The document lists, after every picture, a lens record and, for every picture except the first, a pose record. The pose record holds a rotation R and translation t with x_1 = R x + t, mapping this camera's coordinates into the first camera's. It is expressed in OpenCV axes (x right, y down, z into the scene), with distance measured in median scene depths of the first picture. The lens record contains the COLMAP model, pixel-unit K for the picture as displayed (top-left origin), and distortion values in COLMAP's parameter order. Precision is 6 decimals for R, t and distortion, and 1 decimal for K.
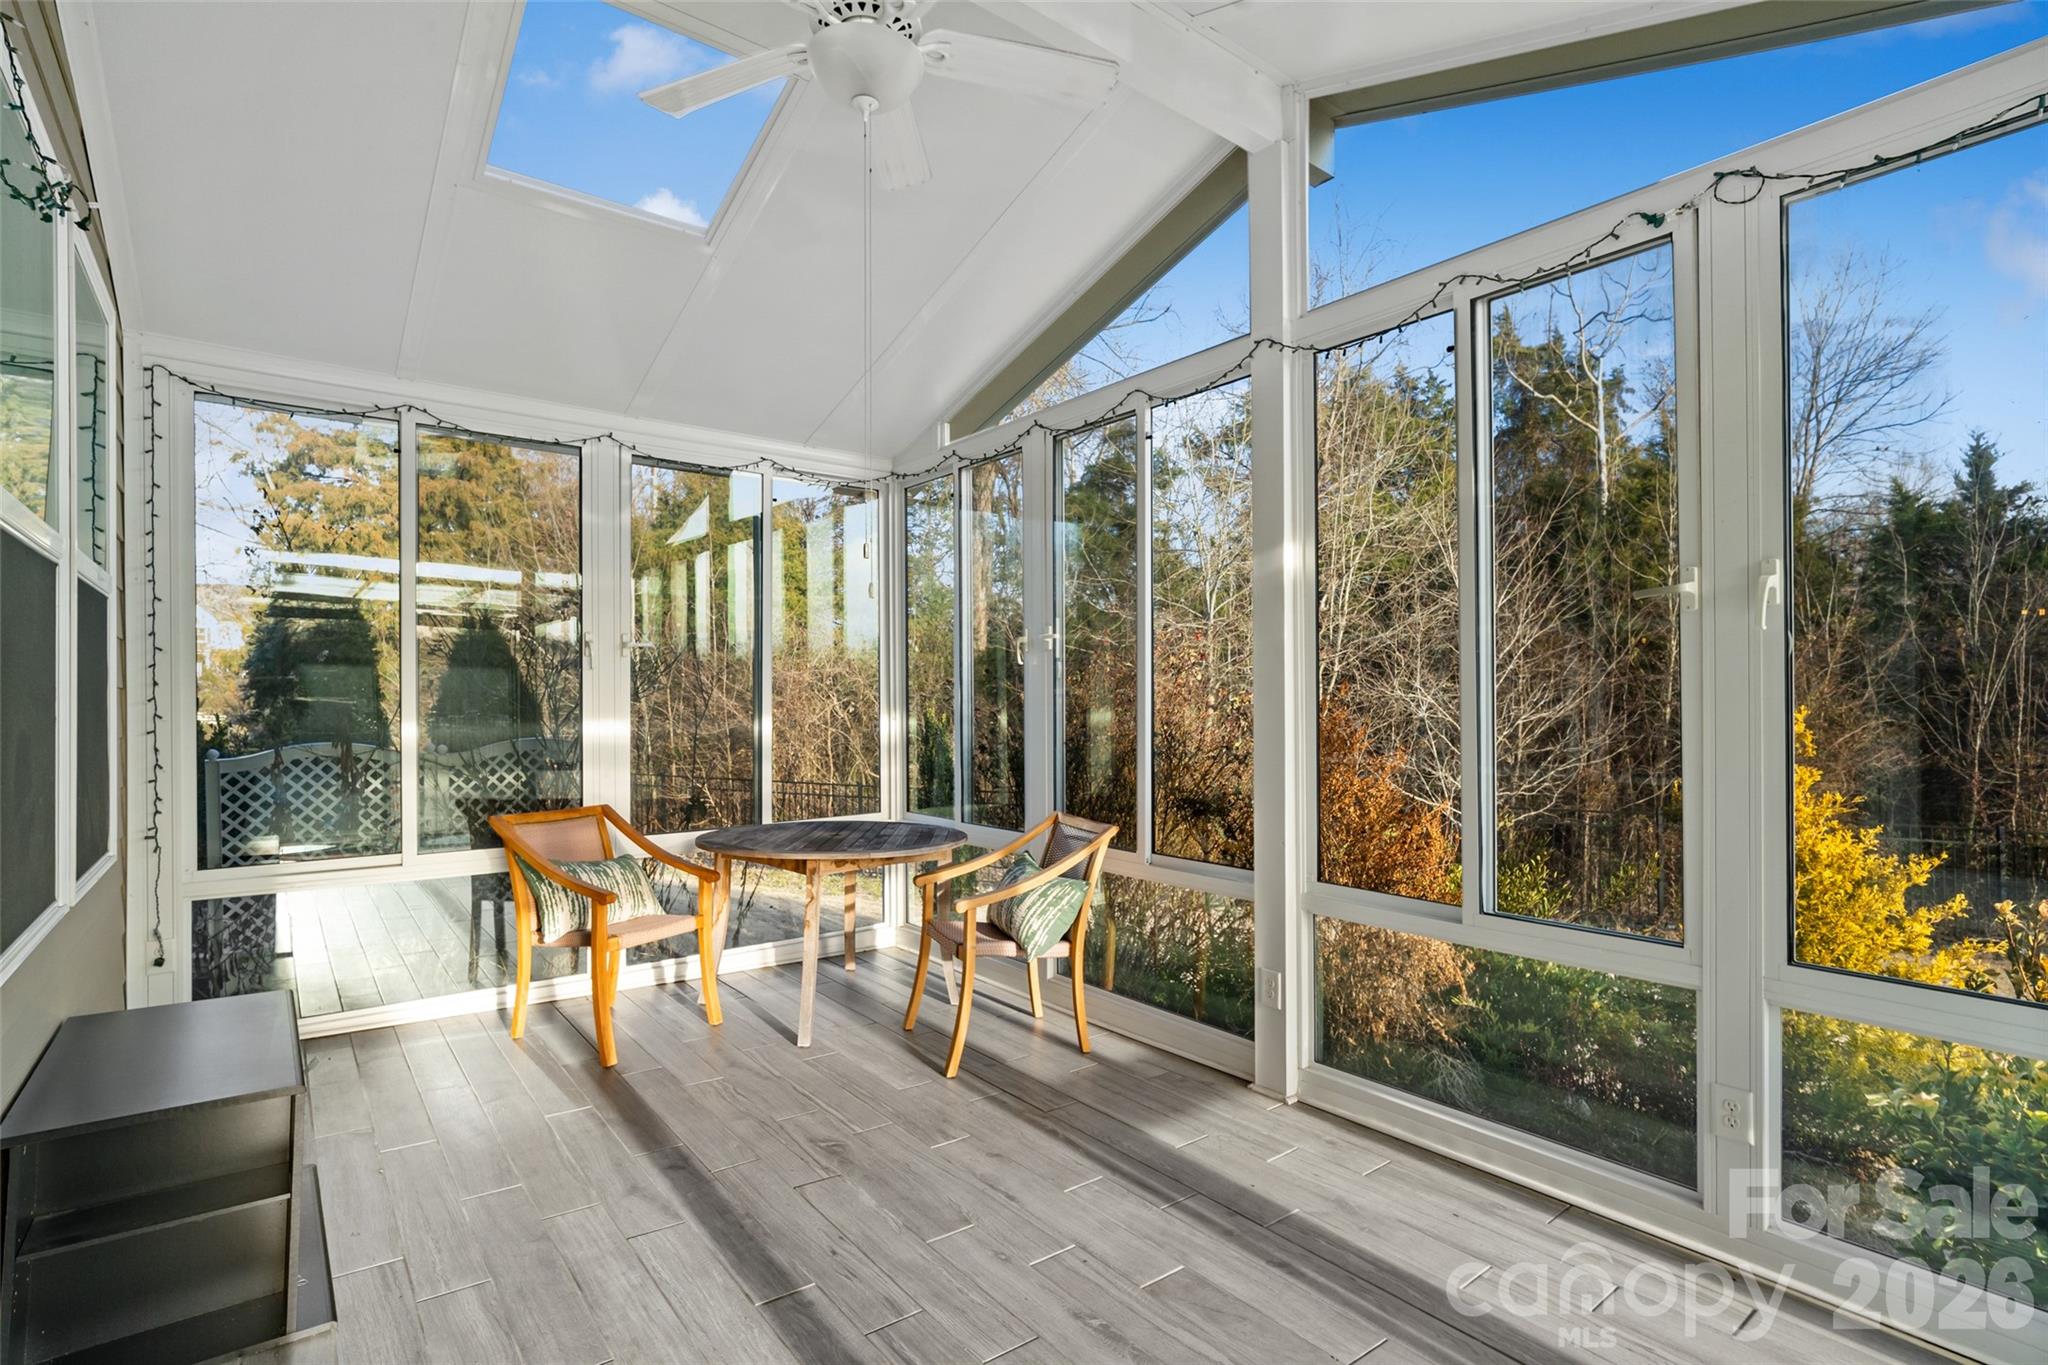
lens RADIAL K [[994.0, 0, 1028.0], [0, 994.0, 682.7], [0, 0, 1]] dist [-0.001794, -0.000136]
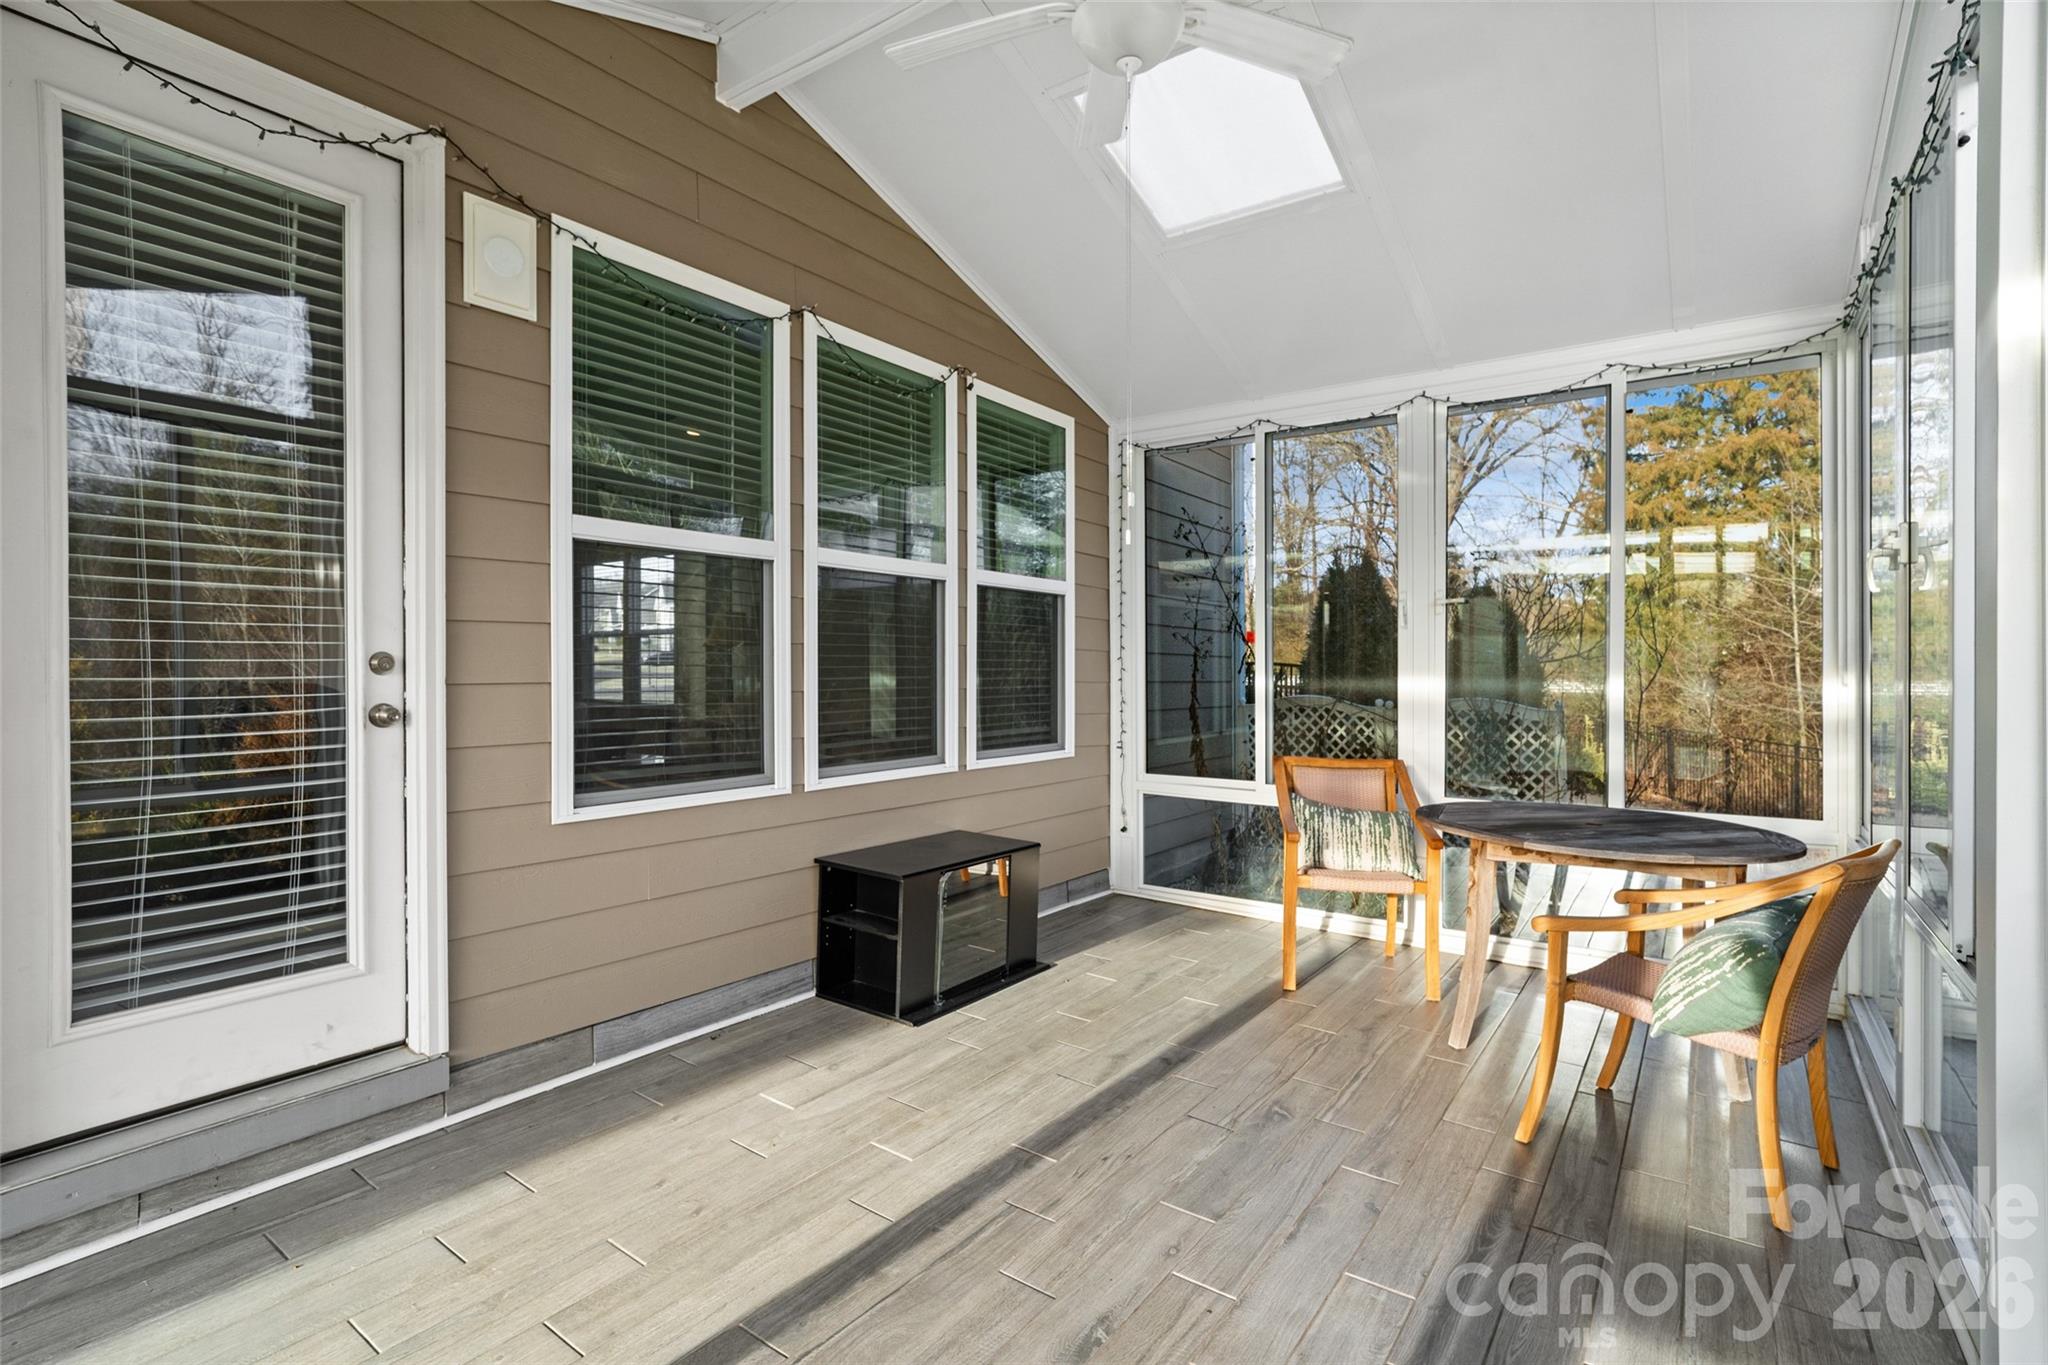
lens RADIAL K [[994.0, 0, 1028.0], [0, 994.0, 682.7], [0, 0, 1]] dist [-0.001794, -0.000136]
pose [[0.277362, 0.014670, -0.960653, 0.585760], [0.010529, 0.999777, 0.018307, 0.025877], [0.960708, -0.015192, 0.277146, 0.453902]]
